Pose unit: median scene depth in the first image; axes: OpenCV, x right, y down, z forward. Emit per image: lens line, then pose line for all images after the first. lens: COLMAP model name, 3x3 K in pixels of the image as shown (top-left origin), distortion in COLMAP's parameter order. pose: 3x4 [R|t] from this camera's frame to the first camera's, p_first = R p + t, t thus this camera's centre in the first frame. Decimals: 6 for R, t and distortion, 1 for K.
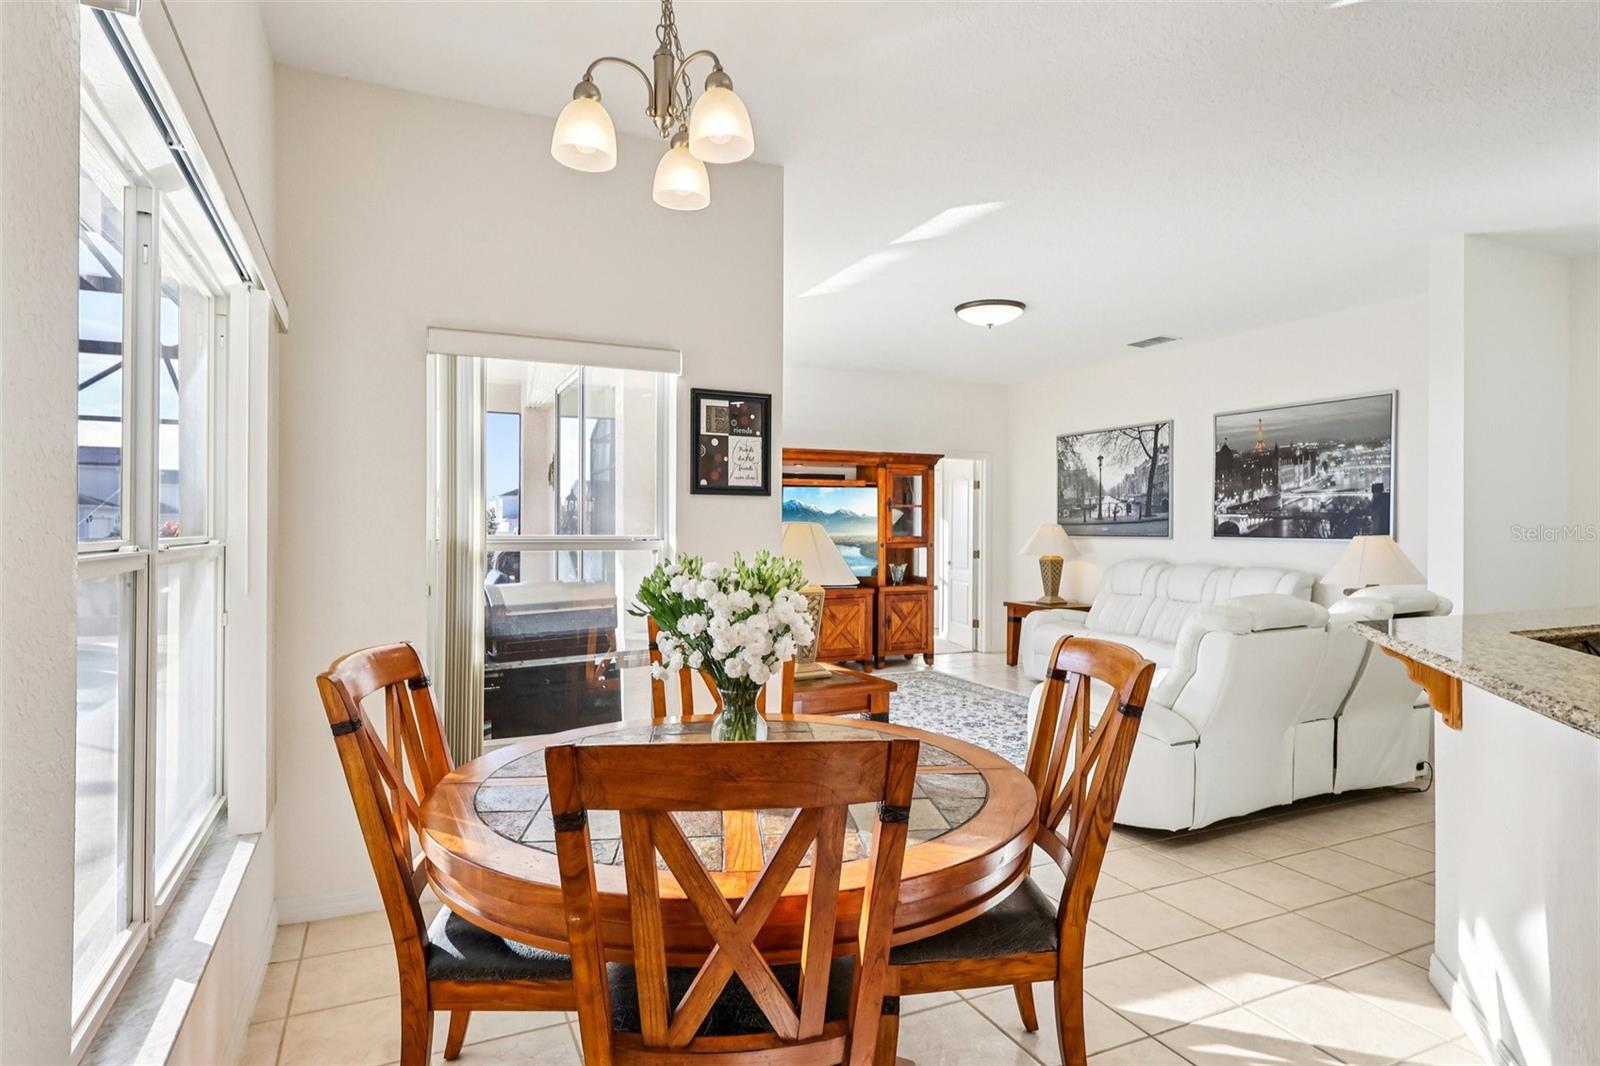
lens RADIAL K [[866.6, 0, 773.2], [0, 866.6, 529.7], [0, 0, 1]] dist [-0.003612, -0.000172]
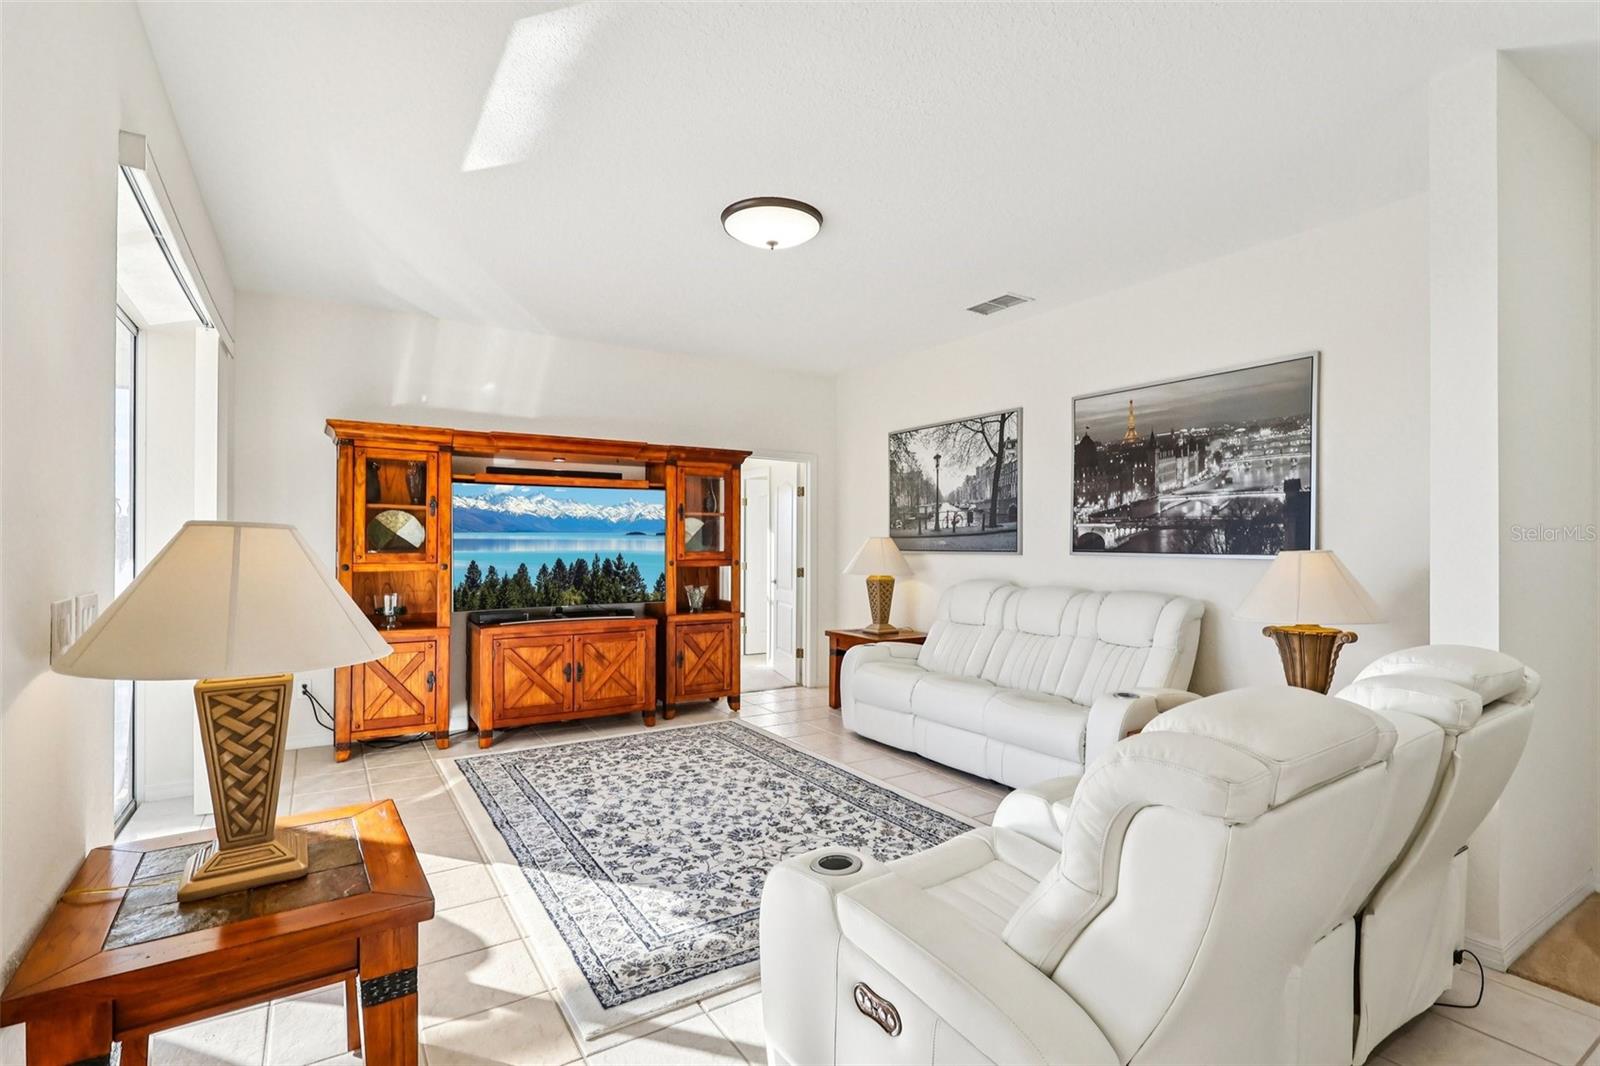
lens RADIAL K [[743.1, 0, 769.6], [0, 743.1, 543.5], [0, 0, 1]] dist [0.000339, -0.001266]
pose [[0.992890, -0.000143, 0.119034, 0.147760], [0.000486, 0.999996, -0.002854, 0.002232], [-0.119033, 0.002891, 0.992886, 0.345889]]
